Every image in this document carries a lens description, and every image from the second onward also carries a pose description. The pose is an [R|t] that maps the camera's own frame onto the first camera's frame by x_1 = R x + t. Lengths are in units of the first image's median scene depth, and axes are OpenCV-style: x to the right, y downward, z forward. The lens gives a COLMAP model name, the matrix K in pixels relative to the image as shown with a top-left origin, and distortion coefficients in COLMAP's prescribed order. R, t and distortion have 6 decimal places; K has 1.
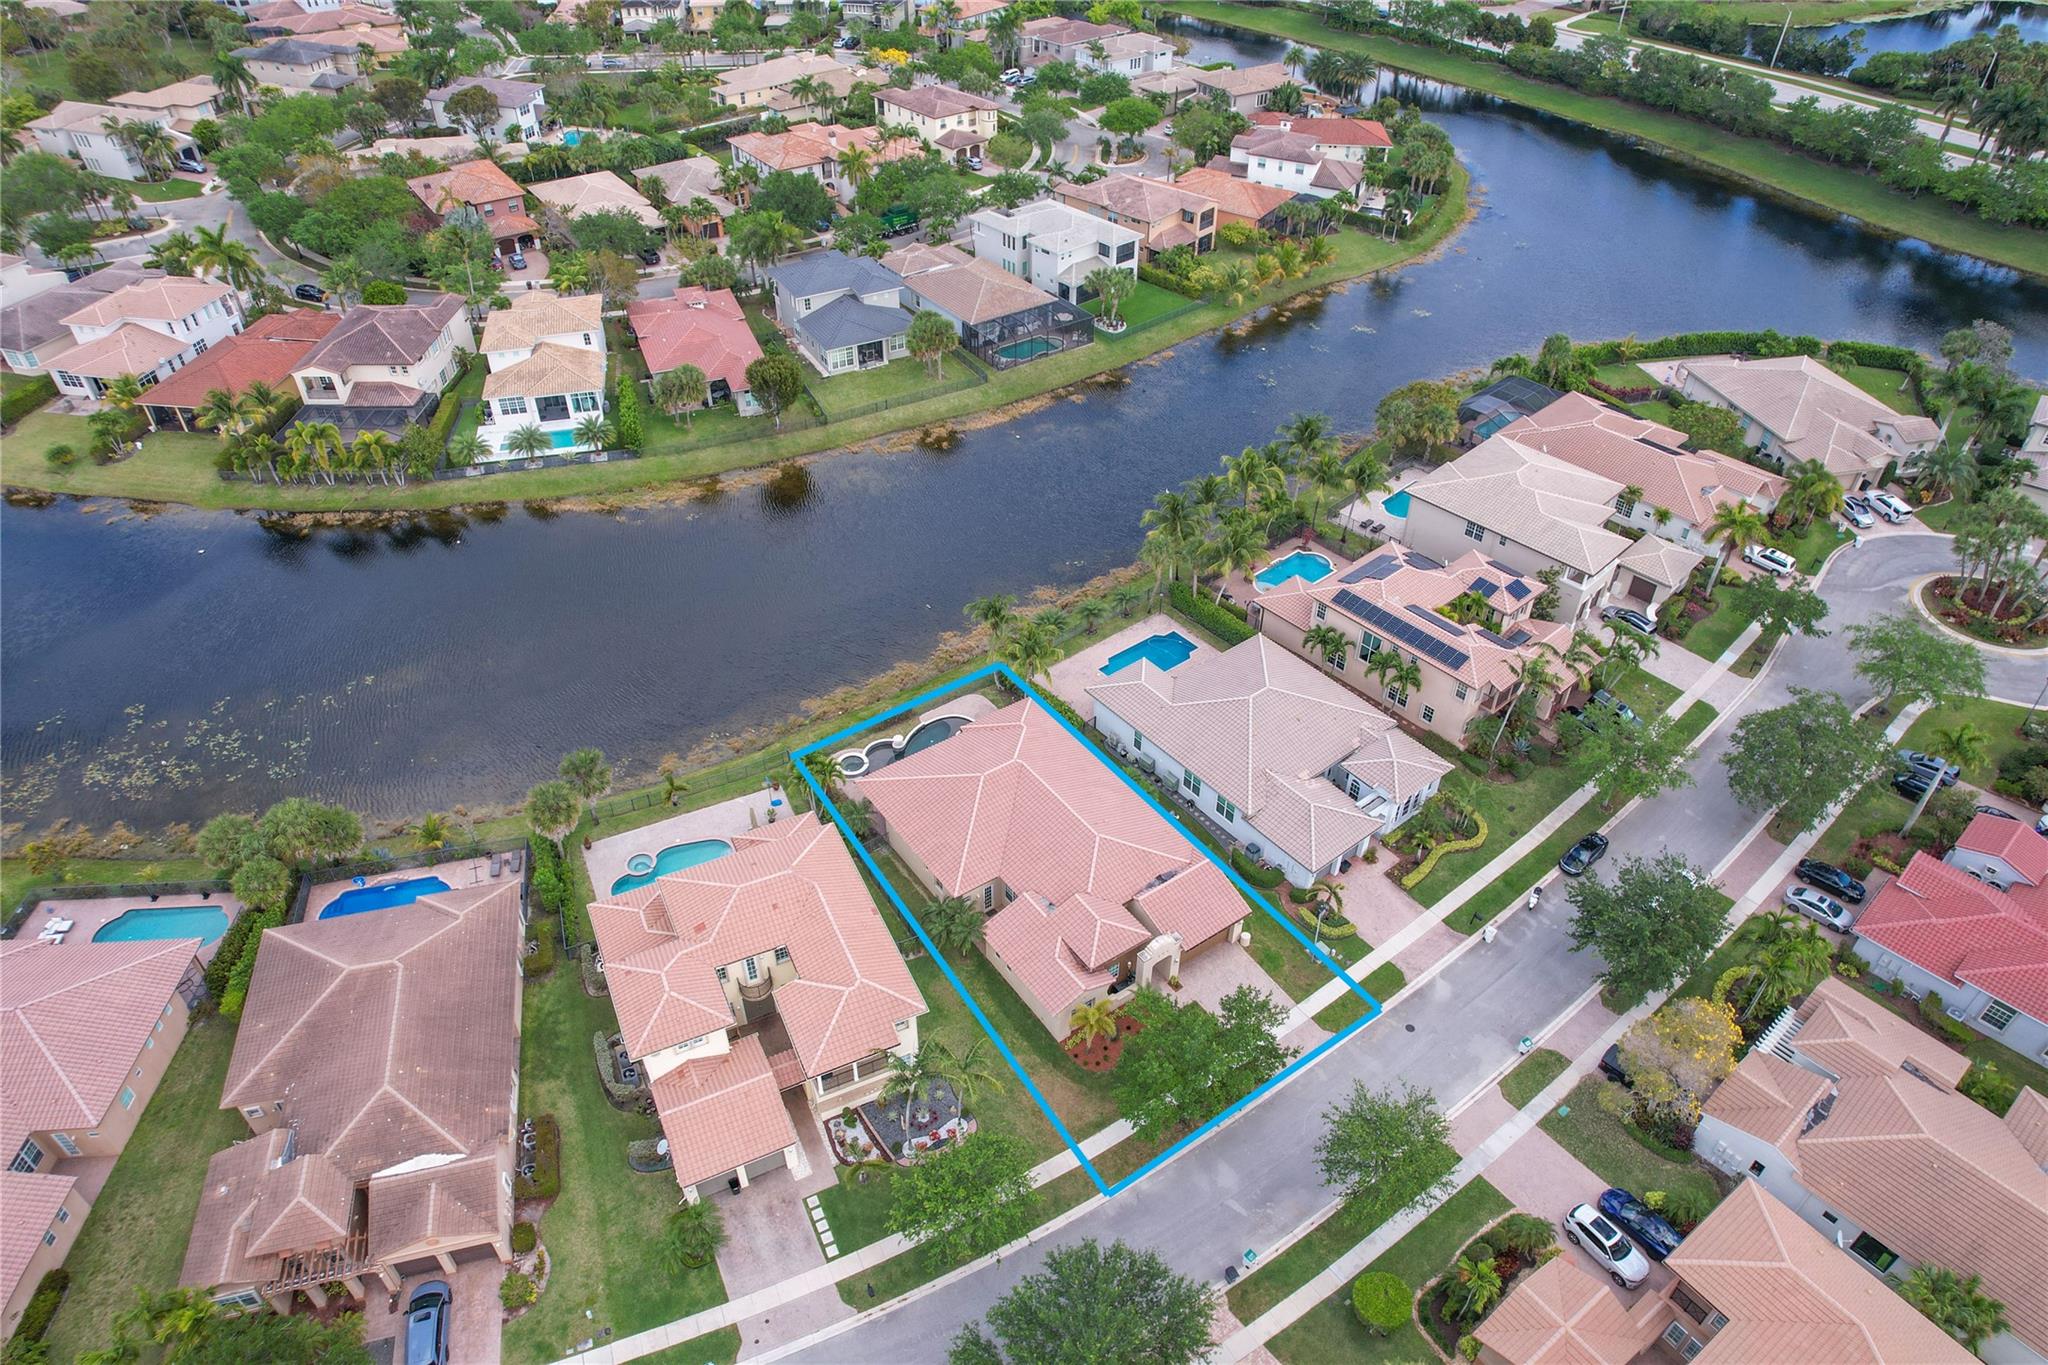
lens RADIAL K [[1320.1, 0, 1030.8], [0, 1320.1, 683.8], [0, 0, 1]] dist [-0.063564, 0.054299]
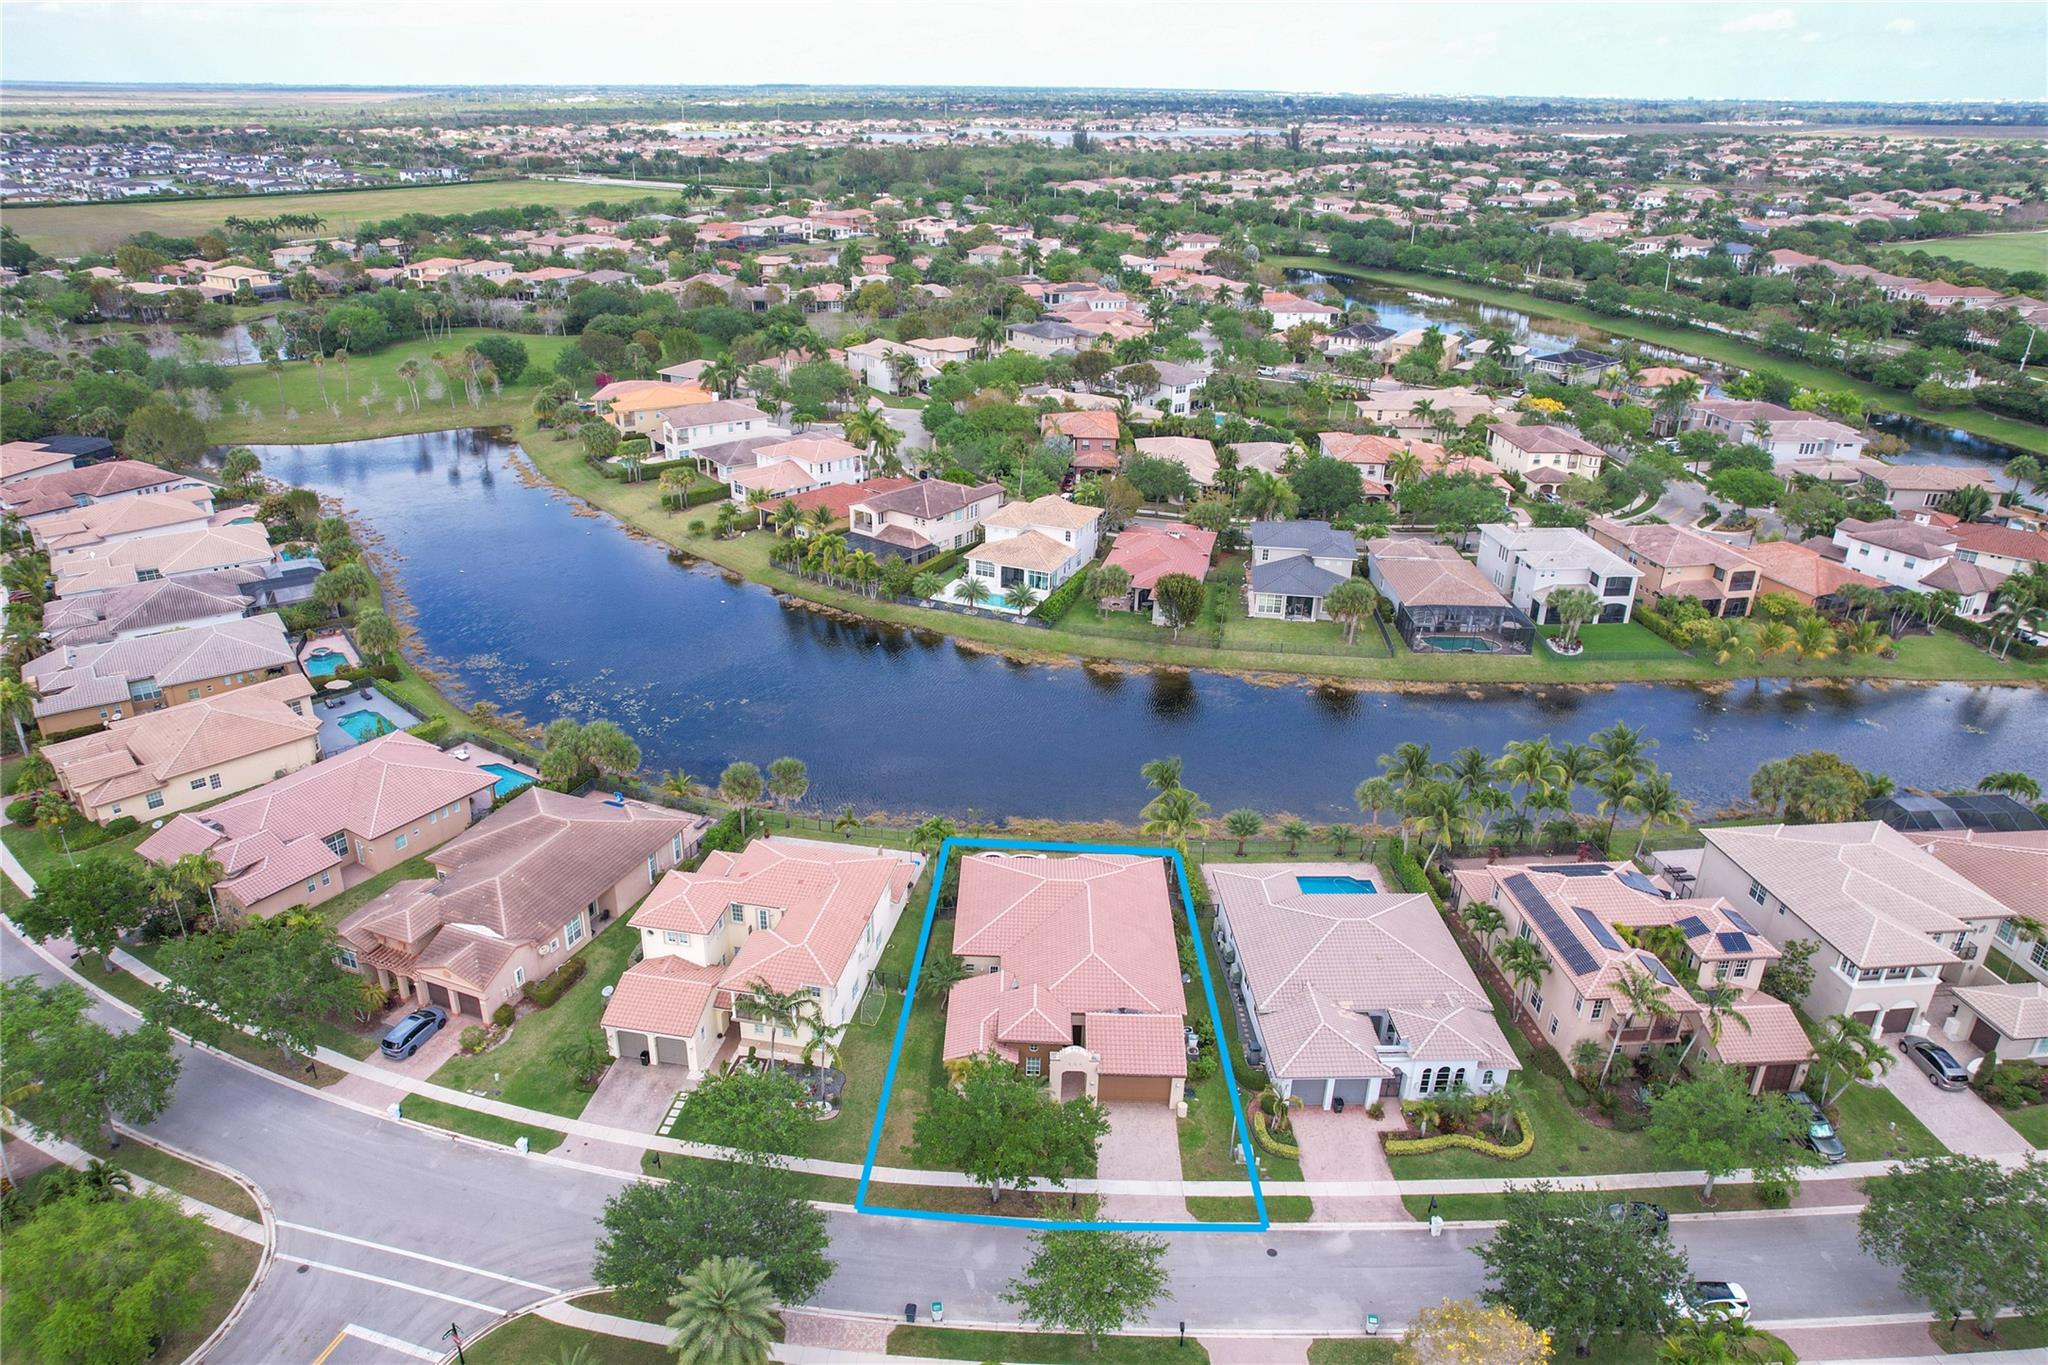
lens RADIAL K [[1394.0, 0, 969.2], [0, 1394.0, 685.2], [0, 0, 1]] dist [-0.070037, 0.058403]
pose [[0.791034, 0.249548, -0.558562, 0.444319], [-0.390224, 0.908985, -0.146529, 0.101517], [0.471159, 0.333874, 0.816417, -0.006322]]
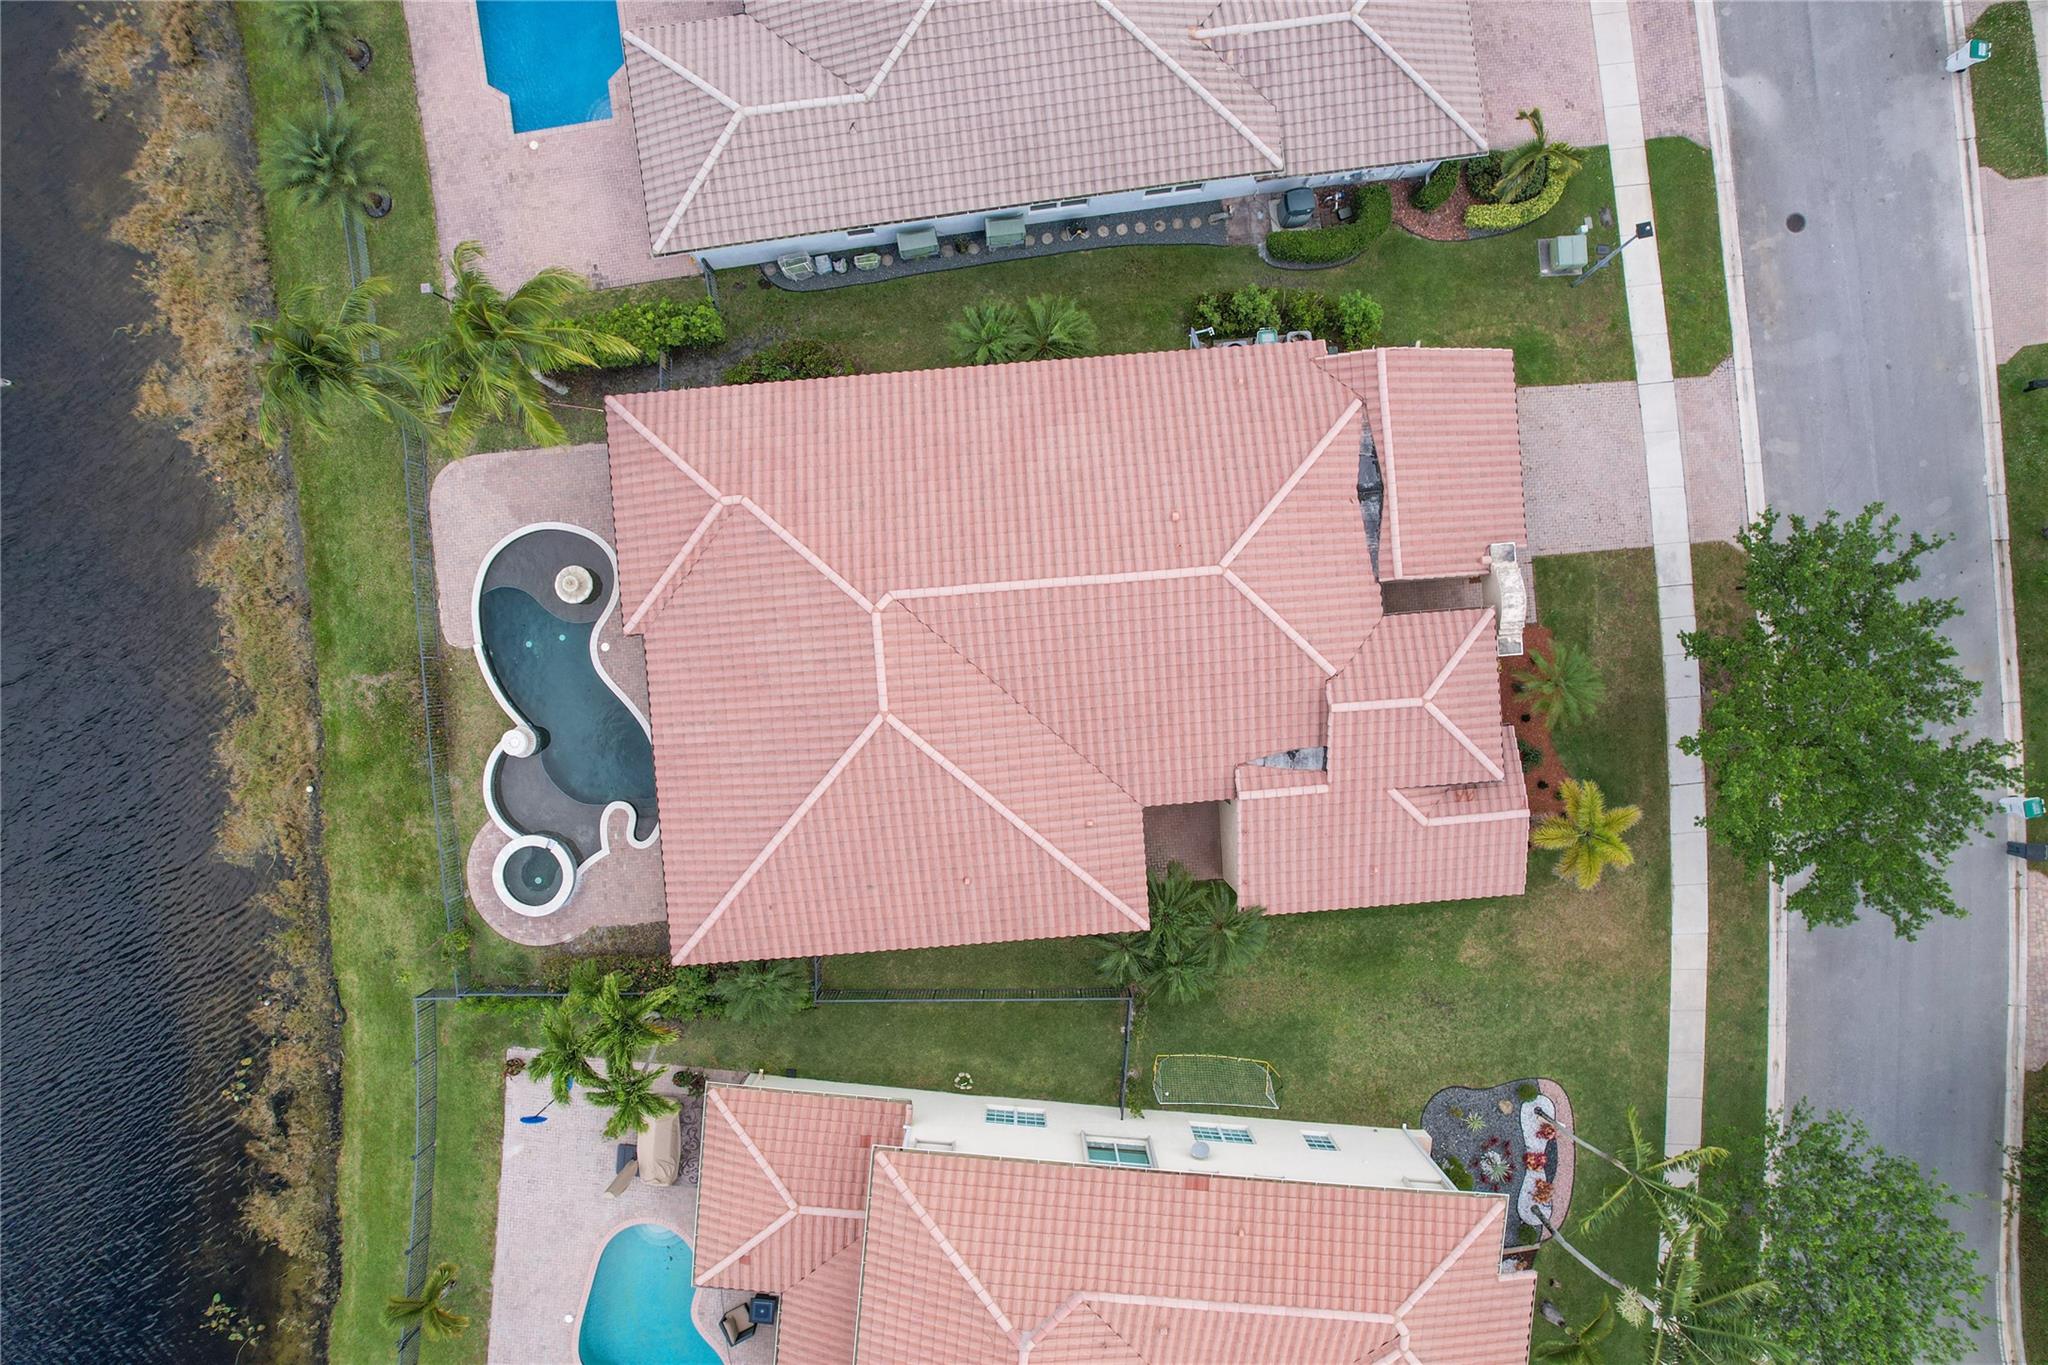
lens RADIAL K [[1318.9, 0, 1024.0], [0, 1318.9, 682.5], [0, 0, 1]] dist [-0.089370, 0.084838]
pose [[0.510726, -0.859570, -0.017259, -0.001537], [0.540788, 0.305582, 0.783689, -0.180233], [-0.668361, -0.409584, 0.620914, 0.652691]]
